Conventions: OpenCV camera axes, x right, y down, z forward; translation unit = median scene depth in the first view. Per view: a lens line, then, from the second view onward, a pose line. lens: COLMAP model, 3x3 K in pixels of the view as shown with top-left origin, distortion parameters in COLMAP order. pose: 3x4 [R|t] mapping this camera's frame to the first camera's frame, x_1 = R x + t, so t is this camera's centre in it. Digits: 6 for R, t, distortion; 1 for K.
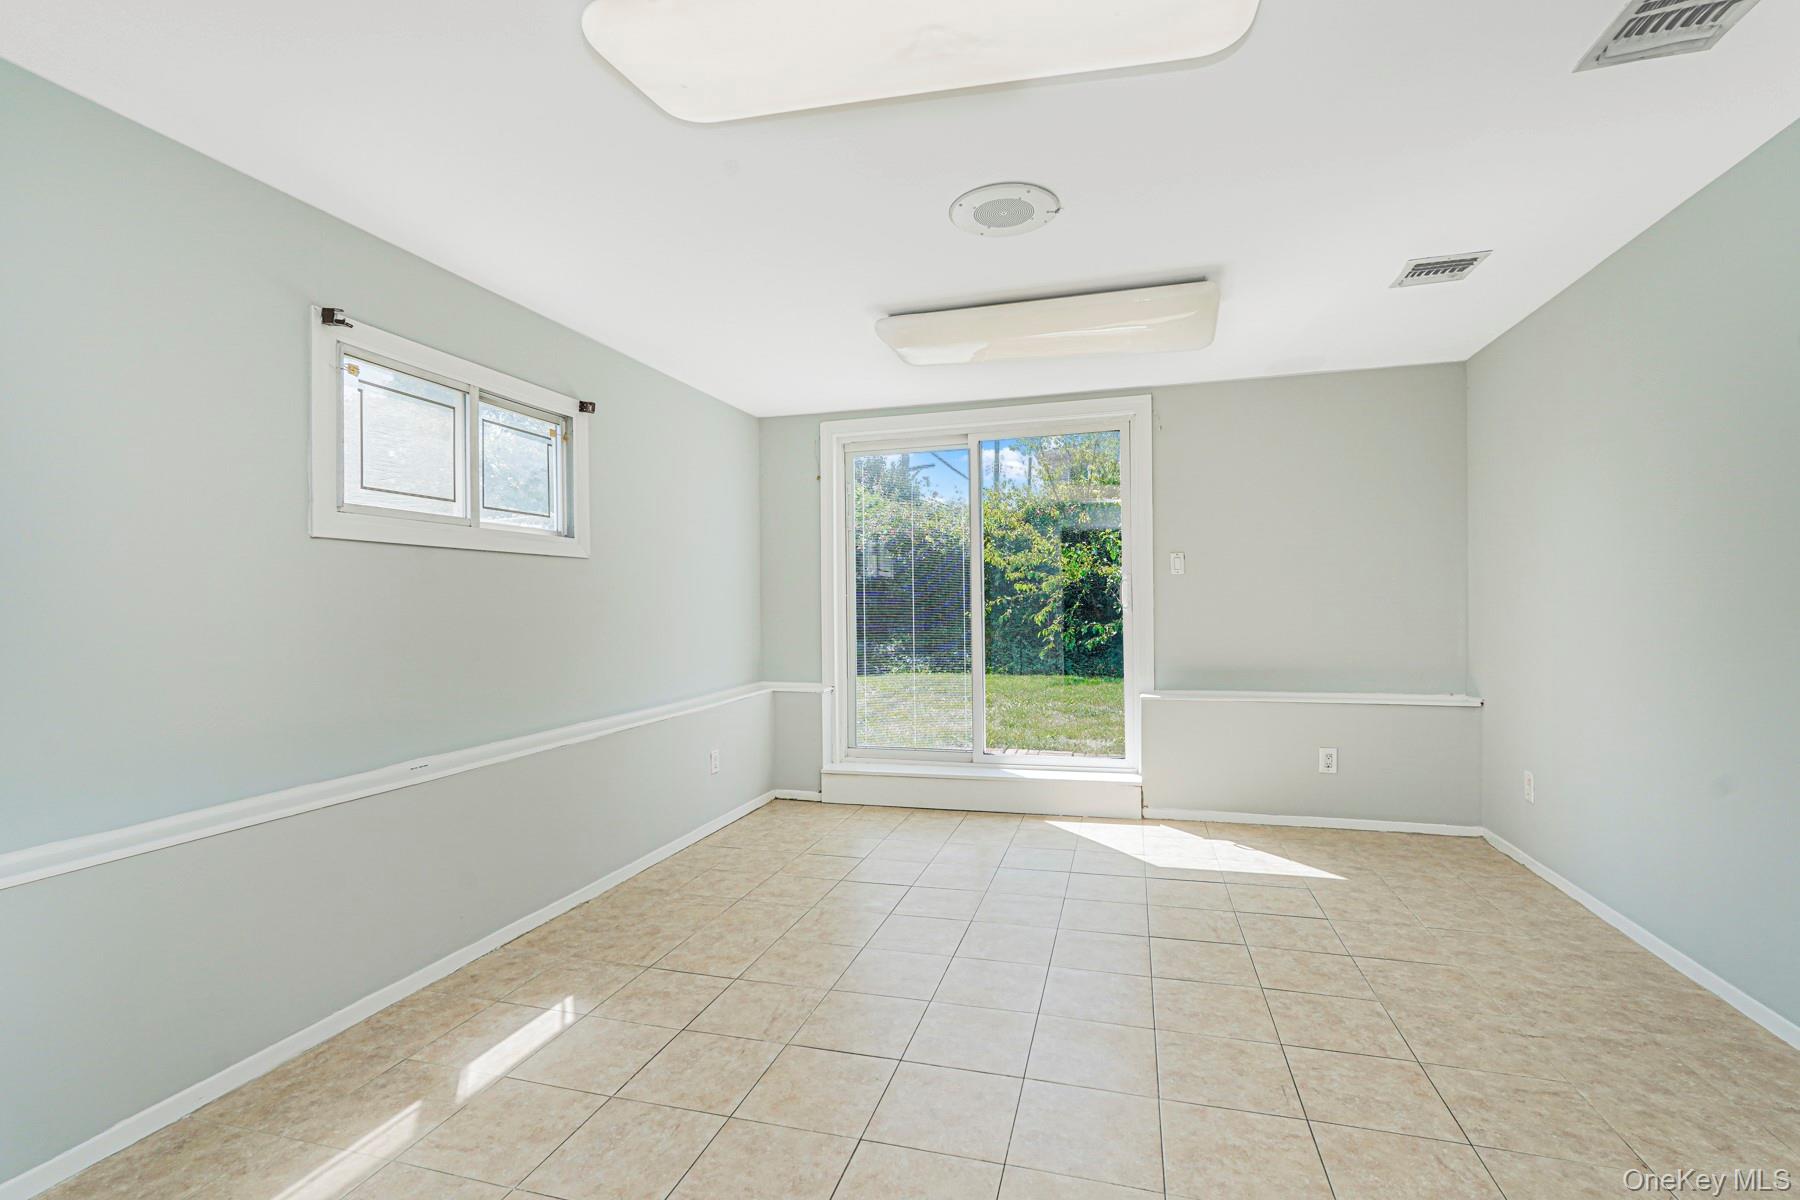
lens RADIAL K [[792.8, 0, 900.5], [0, 792.8, 606.1], [0, 0, 1]] dist [-0.016162, 0.008973]
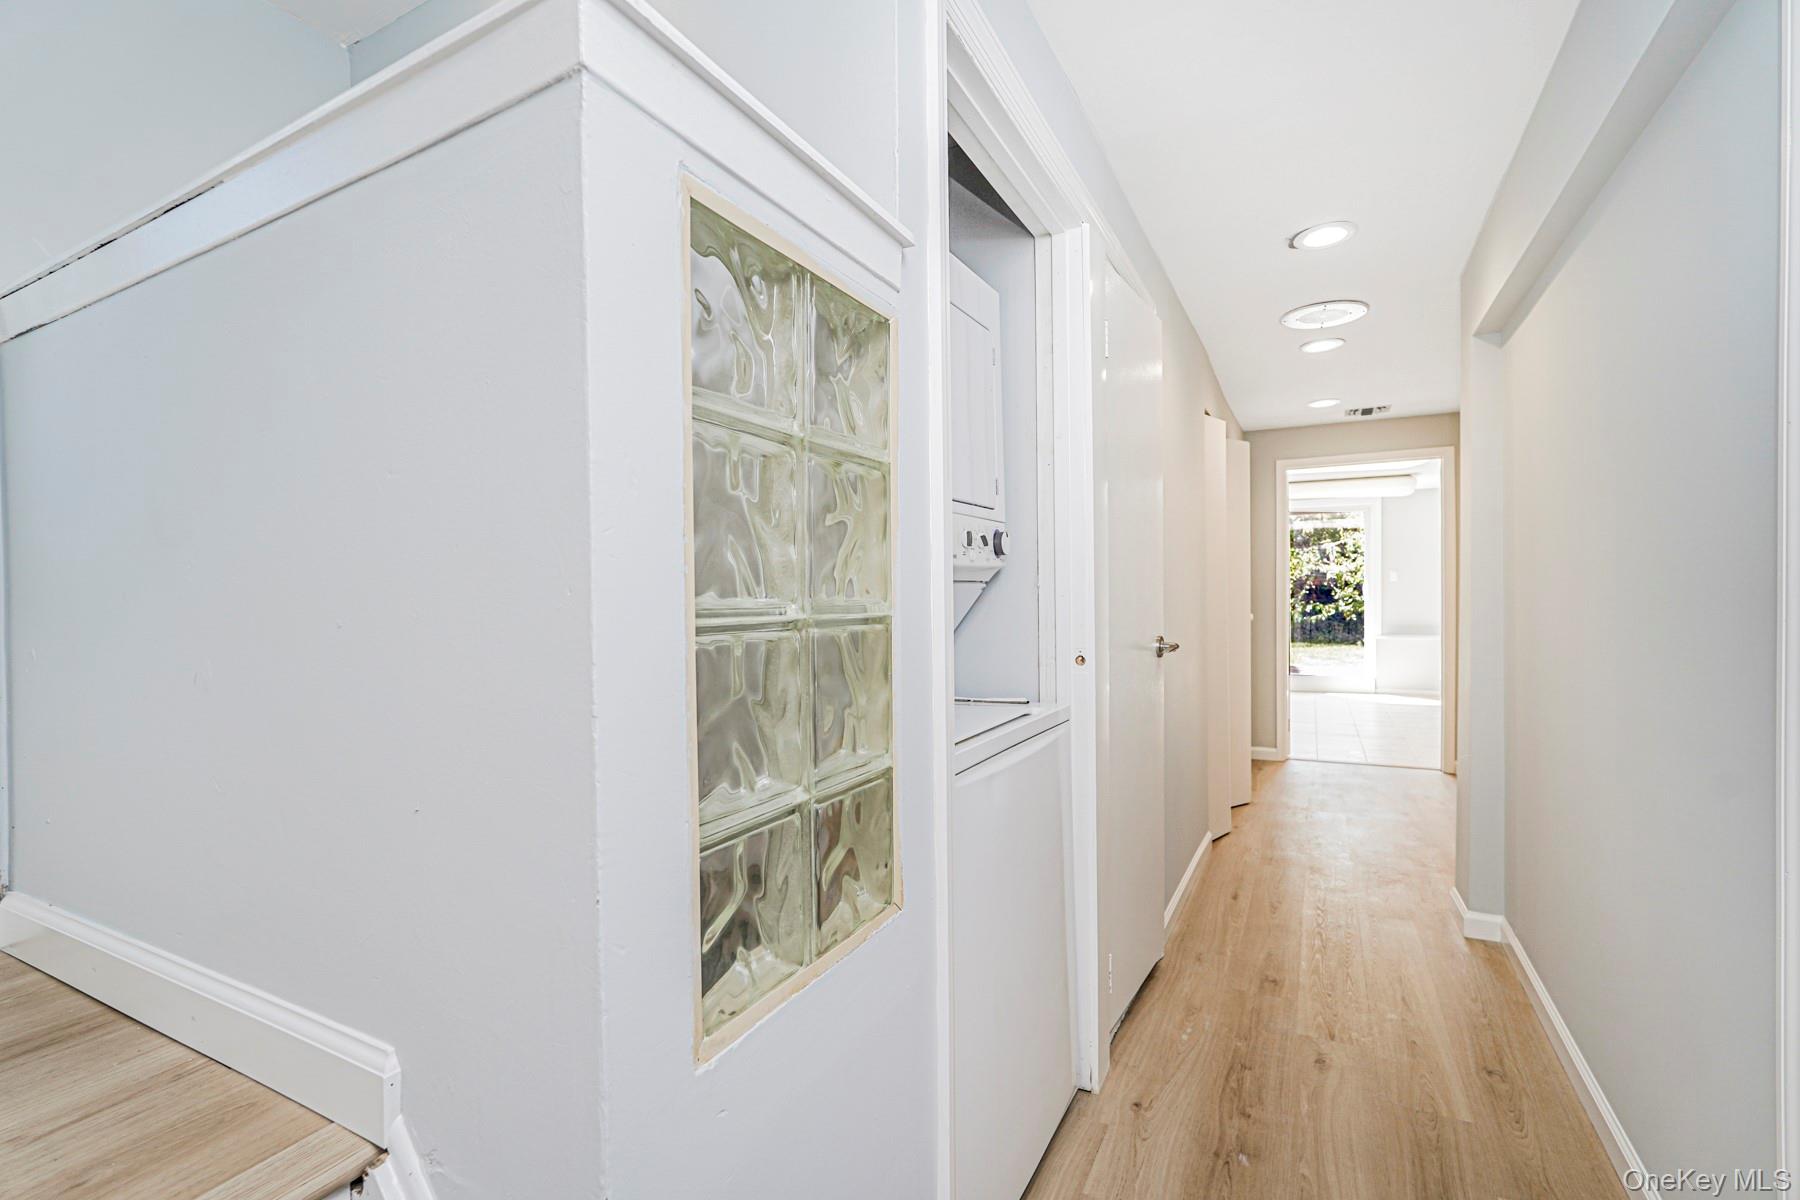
lens RADIAL K [[792.8, 0, 904.8], [0, 792.8, 599.3], [0, 0, 1]] dist [-0.016162, 0.008973]
pose [[0.982863, -0.003647, -0.184300, -0.229719], [0.005659, 0.999930, 0.010391, -0.007134], [0.184249, -0.011256, 0.982815, -0.555800]]
